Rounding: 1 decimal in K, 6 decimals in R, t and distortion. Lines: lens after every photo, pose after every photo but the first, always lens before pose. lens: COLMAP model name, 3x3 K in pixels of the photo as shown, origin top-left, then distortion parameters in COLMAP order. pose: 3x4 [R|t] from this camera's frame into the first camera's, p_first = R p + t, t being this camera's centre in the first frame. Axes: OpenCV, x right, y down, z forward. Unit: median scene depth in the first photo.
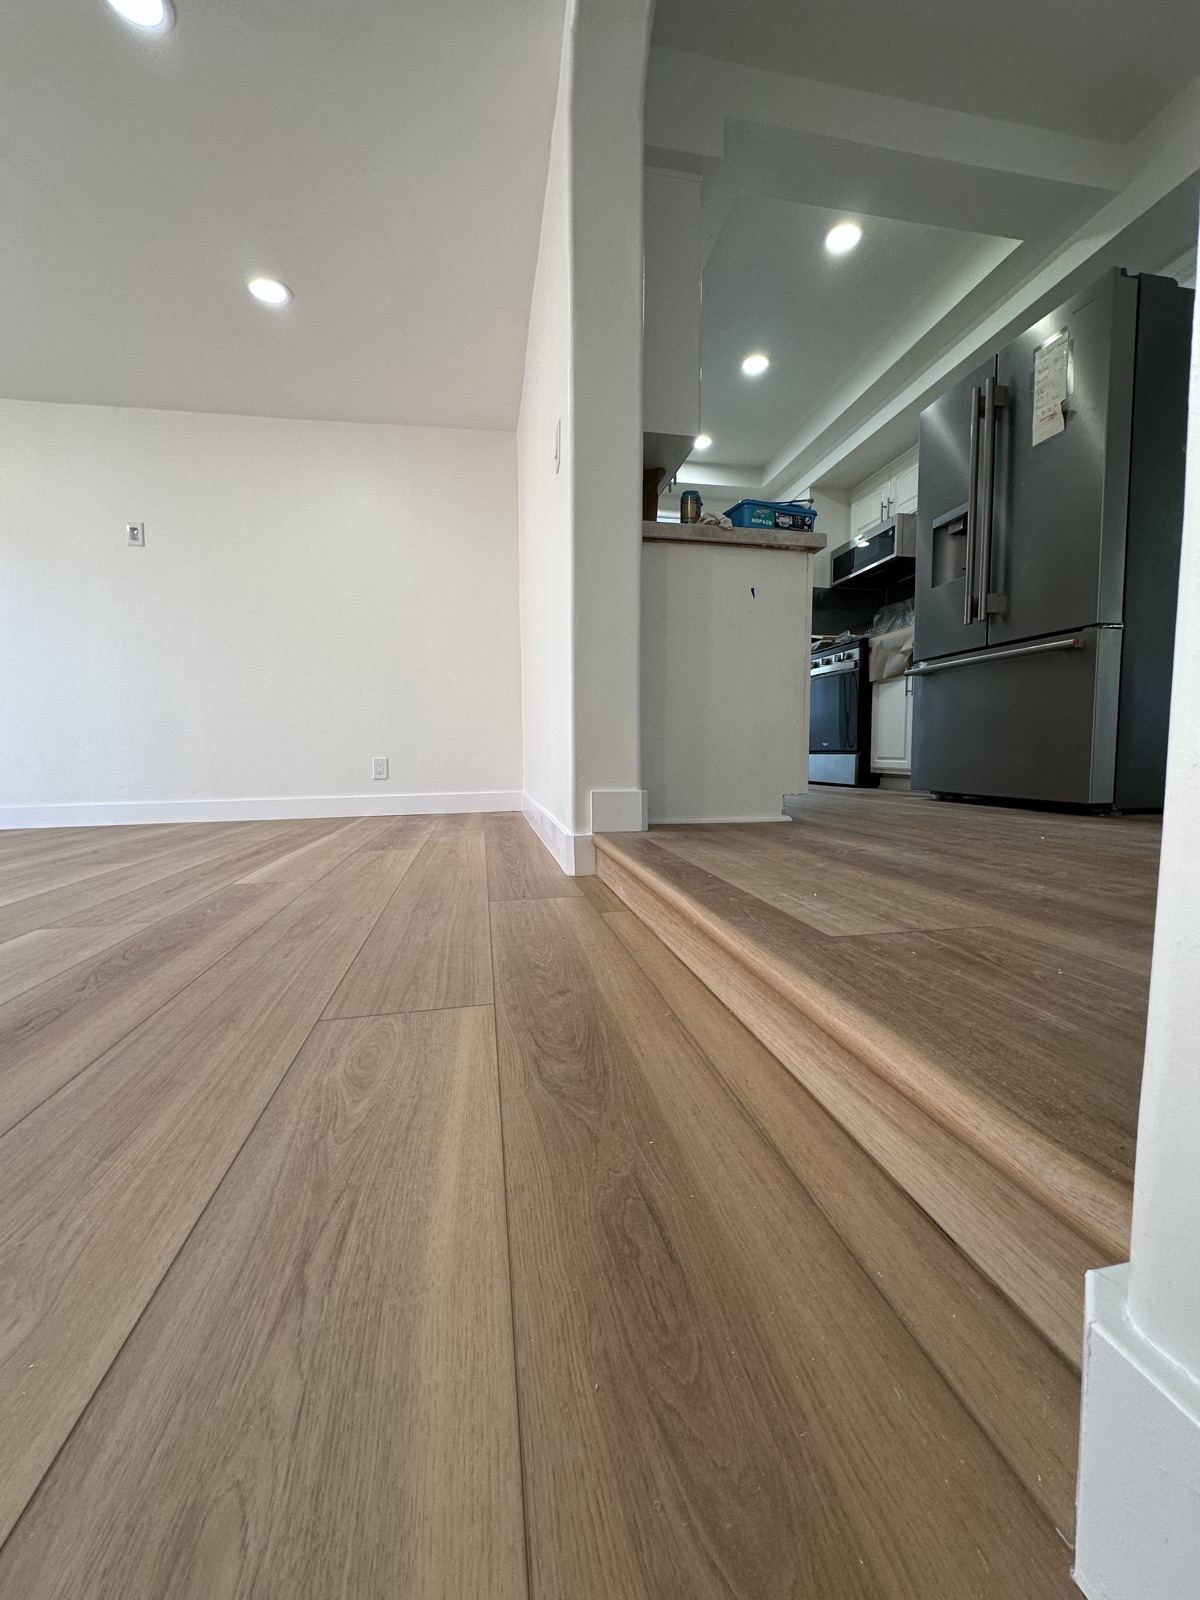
lens RADIAL K [[636.5, 0, 600.0], [0, 636.5, 800.0], [0, 0, 1]] dist [-0.003426, -0.000463]
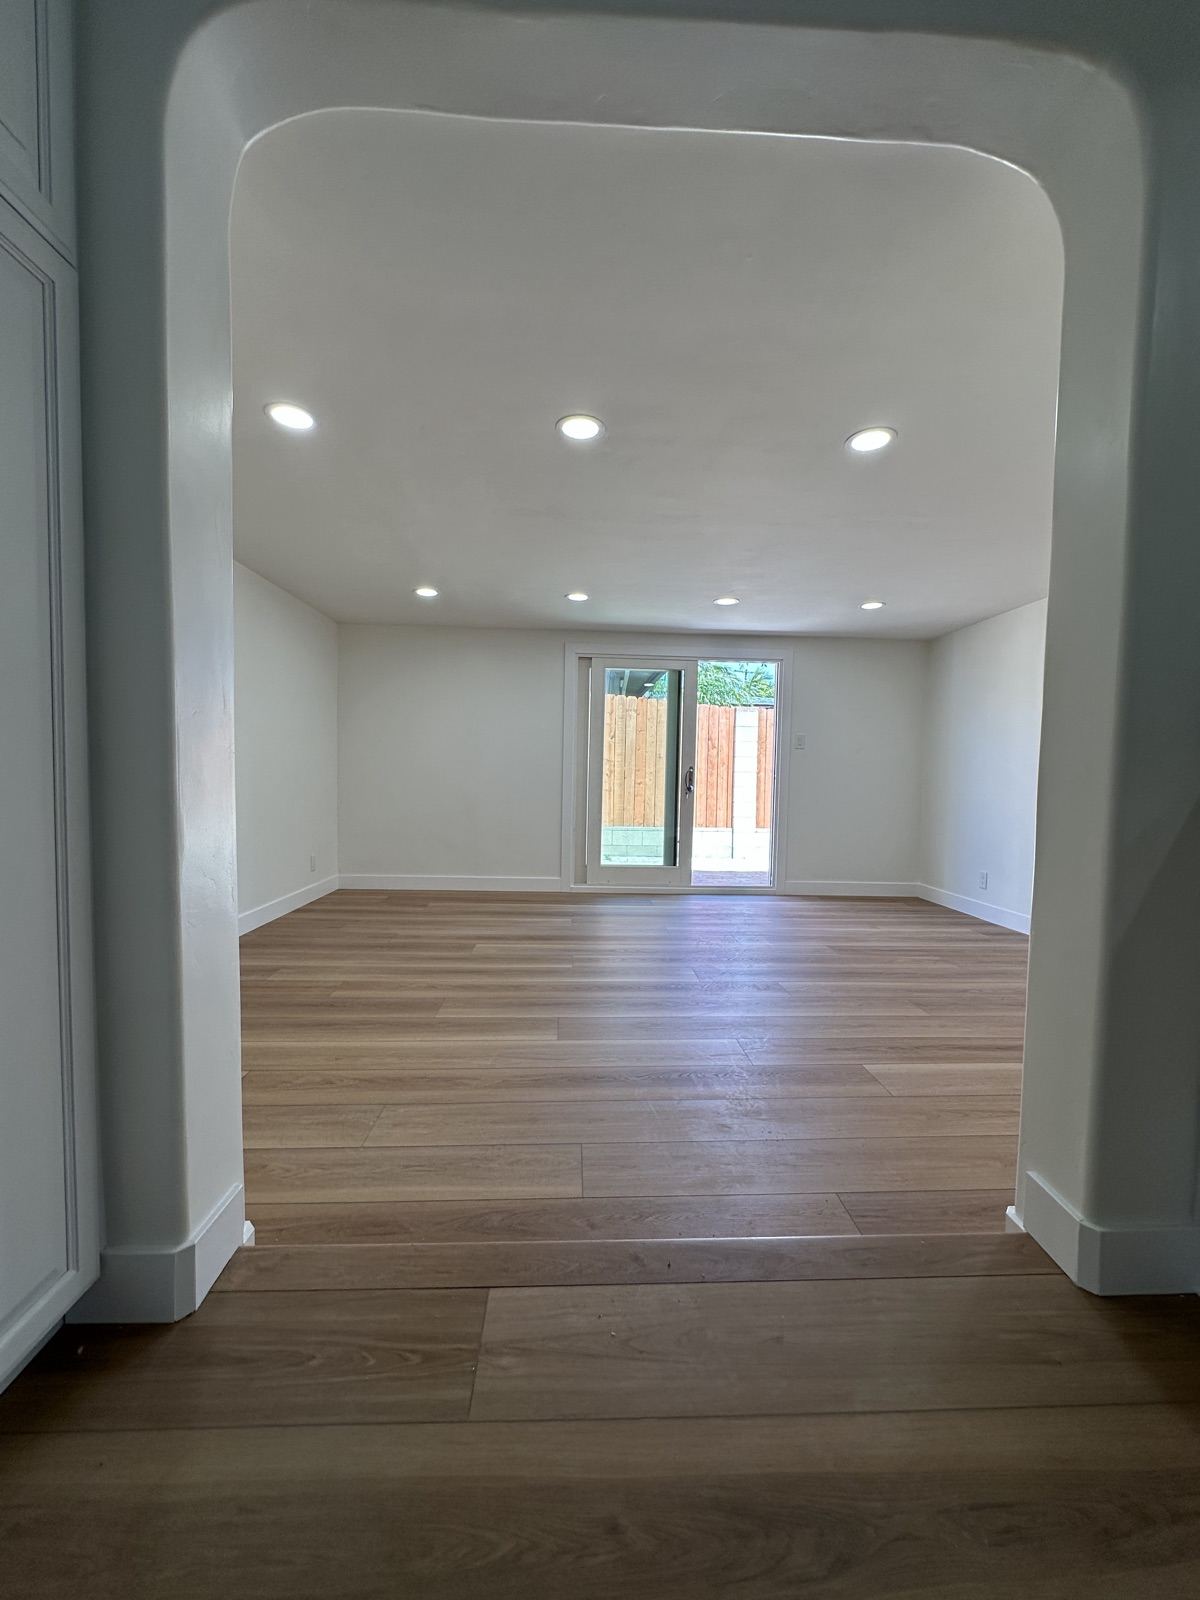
lens RADIAL K [[636.5, 0, 600.0], [0, 636.5, 800.0], [0, 0, 1]] dist [-0.003426, -0.000463]
pose [[-0.148413, 0.046607, -0.987827, 1.616965], [-0.077481, 0.995270, 0.058599, -0.934867], [0.985886, 0.085234, -0.144100, 1.323875]]
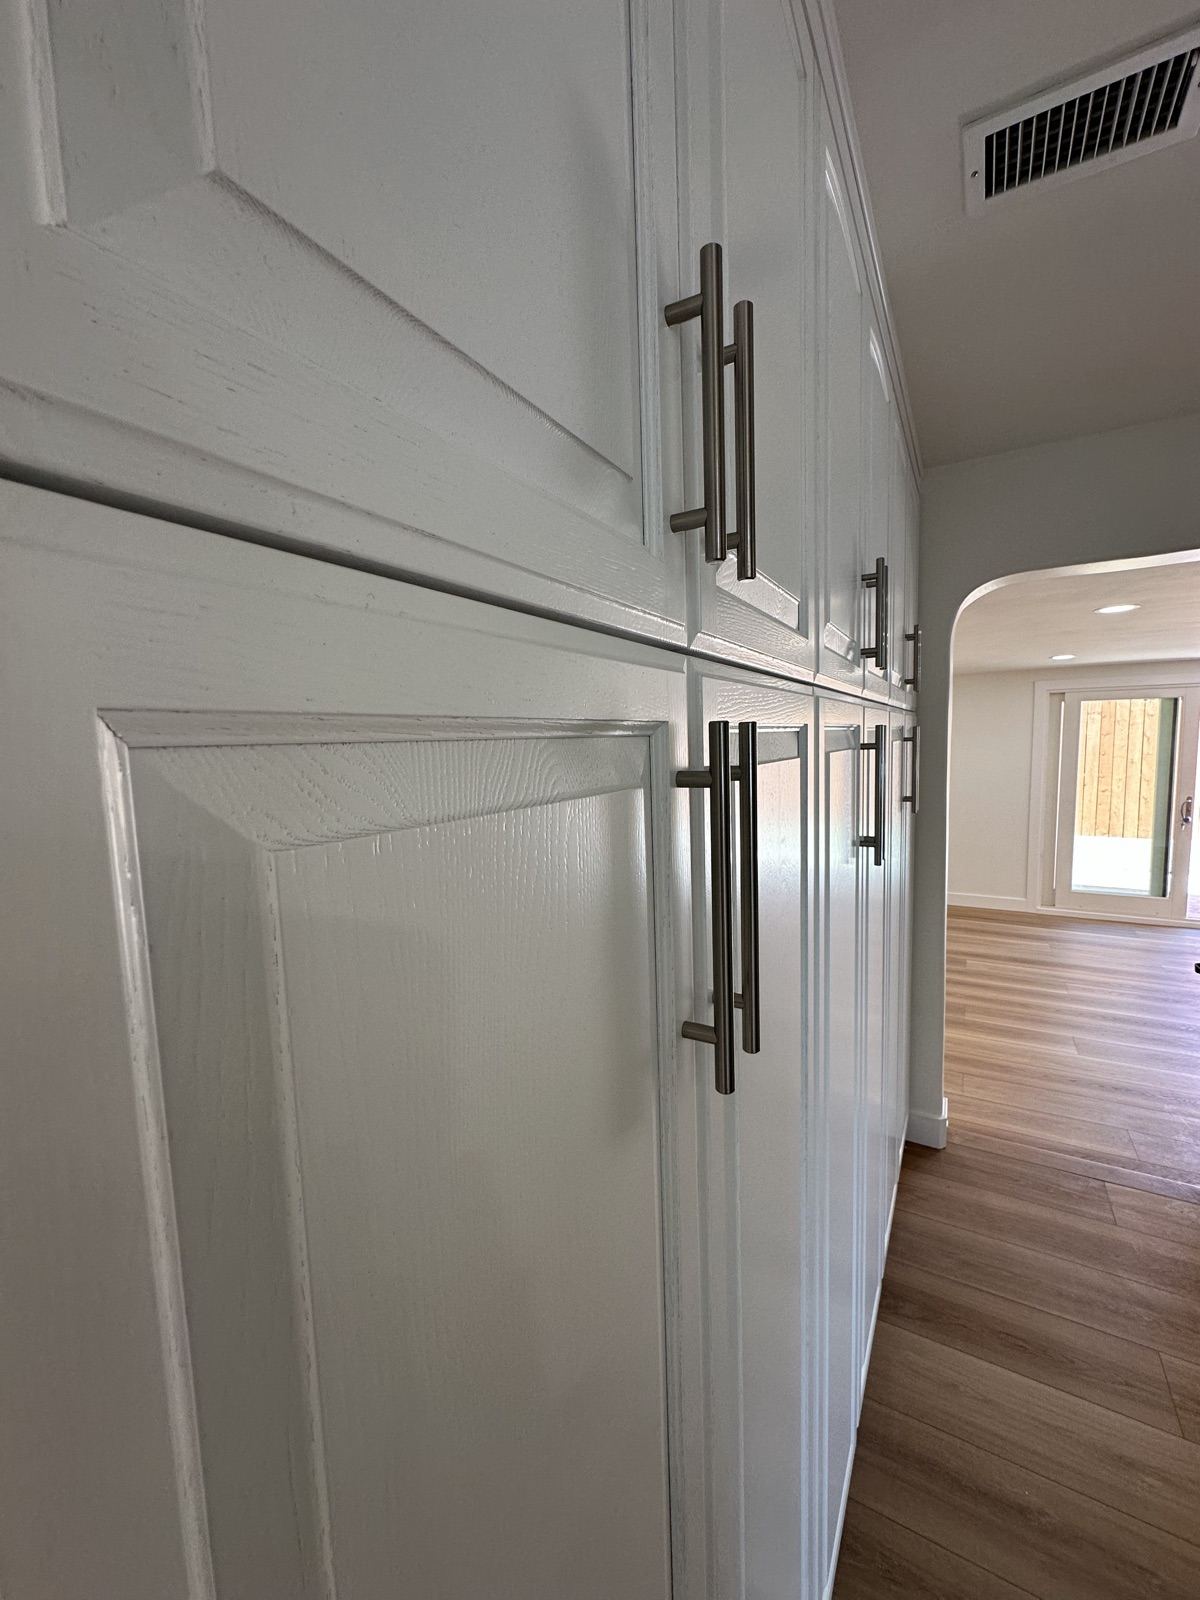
lens RADIAL K [[636.5, 0, 600.0], [0, 636.5, 800.0], [0, 0, 1]] dist [-0.003426, -0.000463]
pose [[-0.658937, 0.092026, -0.746547, 3.691890], [-0.015404, 0.990629, 0.135710, -1.758322], [0.752040, 0.100924, -0.651345, 0.953251]]
